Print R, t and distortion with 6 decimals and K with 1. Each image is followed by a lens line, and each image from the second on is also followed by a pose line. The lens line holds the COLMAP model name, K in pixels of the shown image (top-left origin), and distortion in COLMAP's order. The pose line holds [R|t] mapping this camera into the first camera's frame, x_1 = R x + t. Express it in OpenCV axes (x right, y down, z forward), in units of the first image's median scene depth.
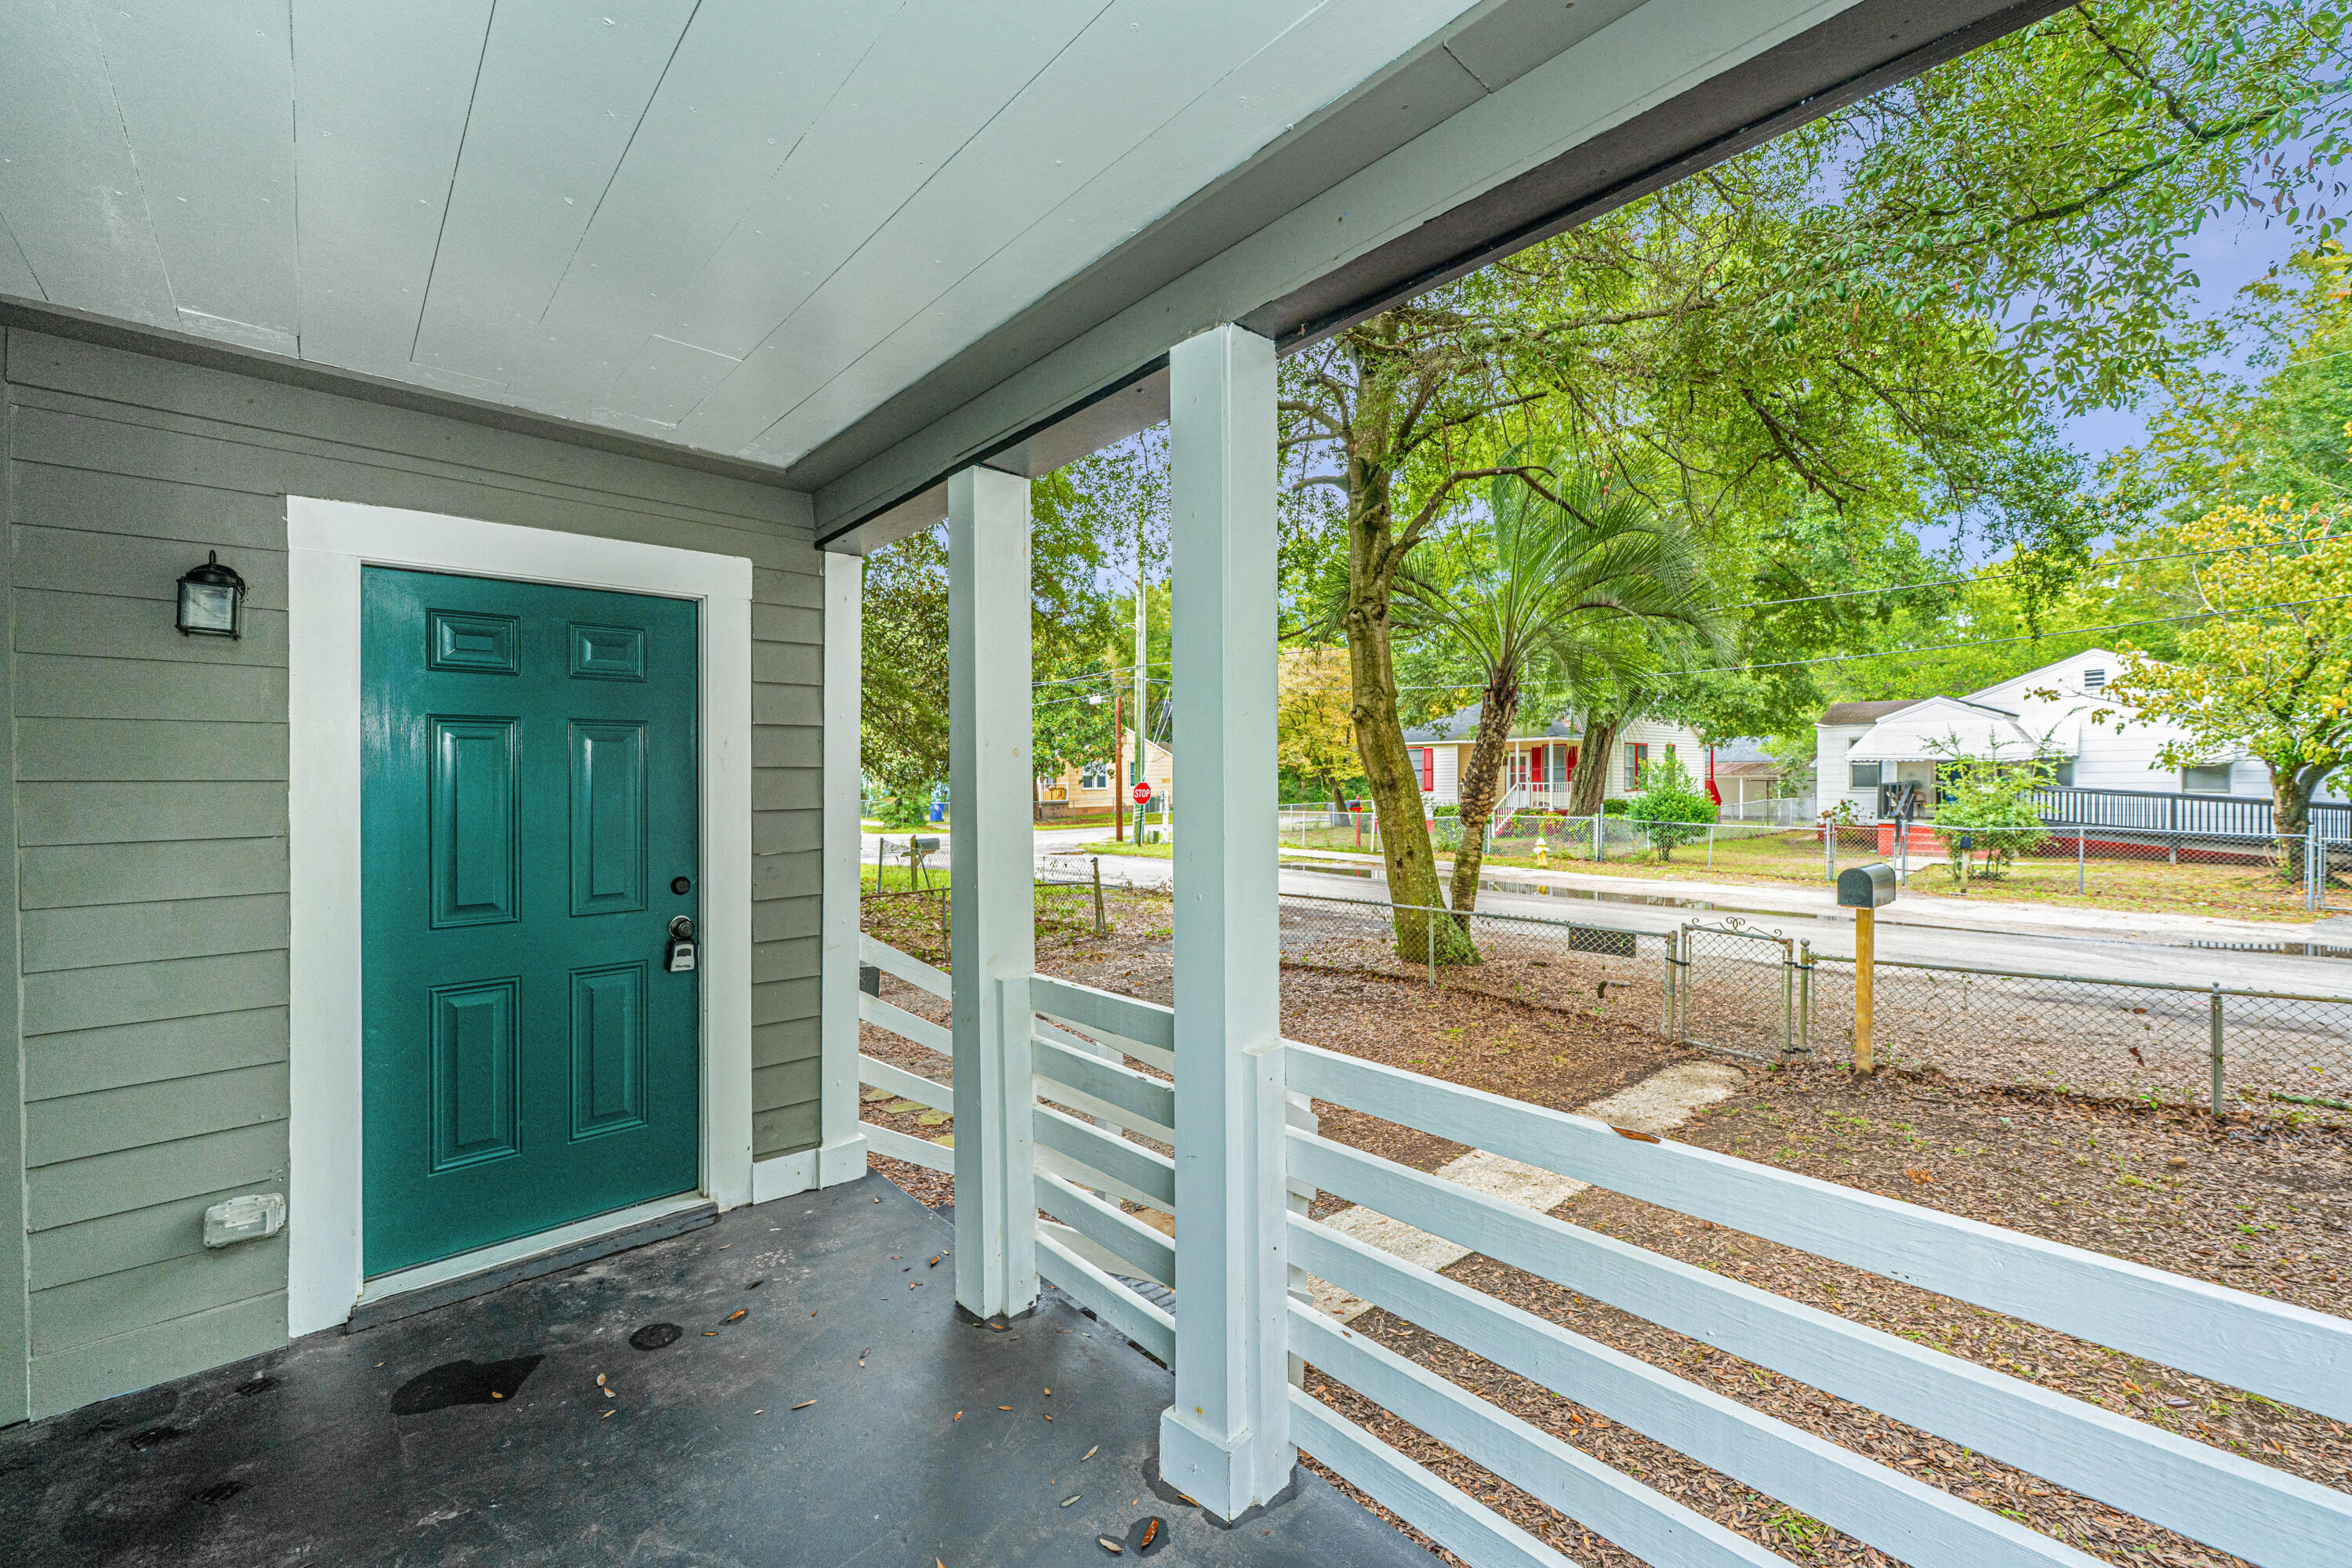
lens RADIAL K [[942.2, 0, 1190.0], [0, 942.2, 779.5], [0, 0, 1]] dist [0.001058, -0.000566]
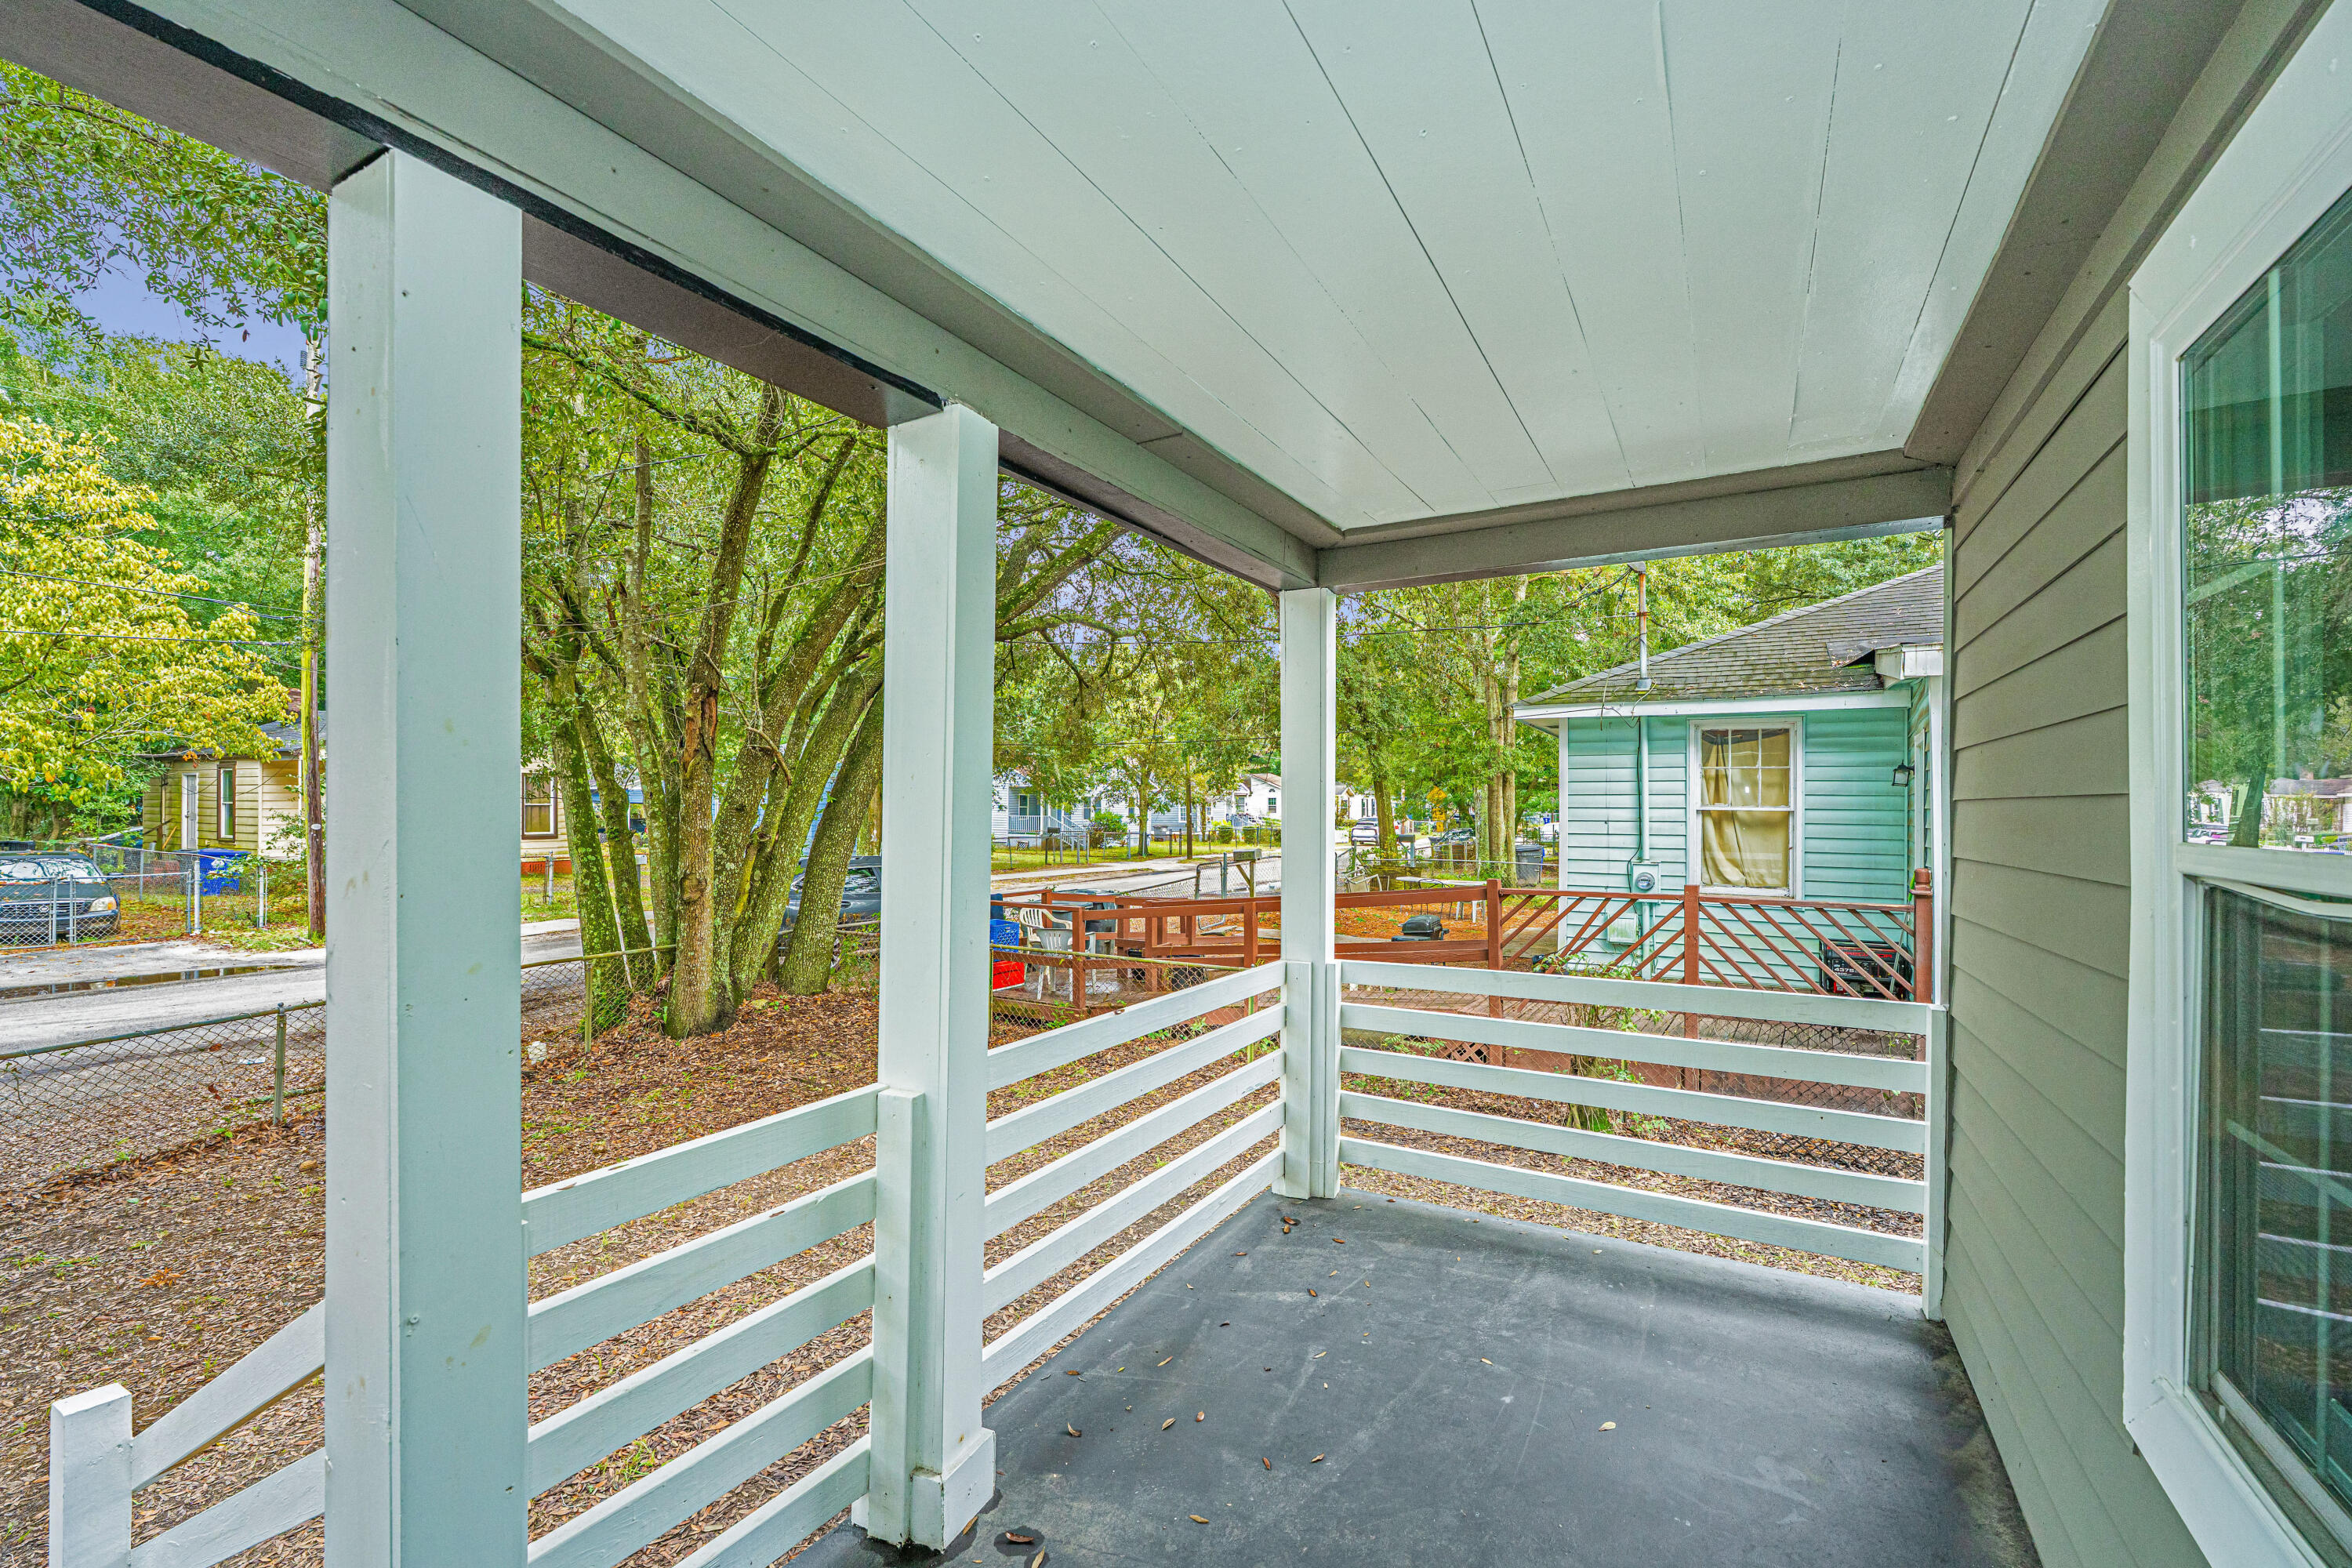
lens RADIAL K [[942.2, 0, 1193.7], [0, 942.2, 797.4], [0, 0, 1]] dist [0.001058, -0.000566]
pose [[-0.285624, 0.016338, 0.958202, -0.297015], [0.003940, 0.999866, -0.015874, -0.005686], [-0.958334, -0.000759, -0.285650, 0.291721]]
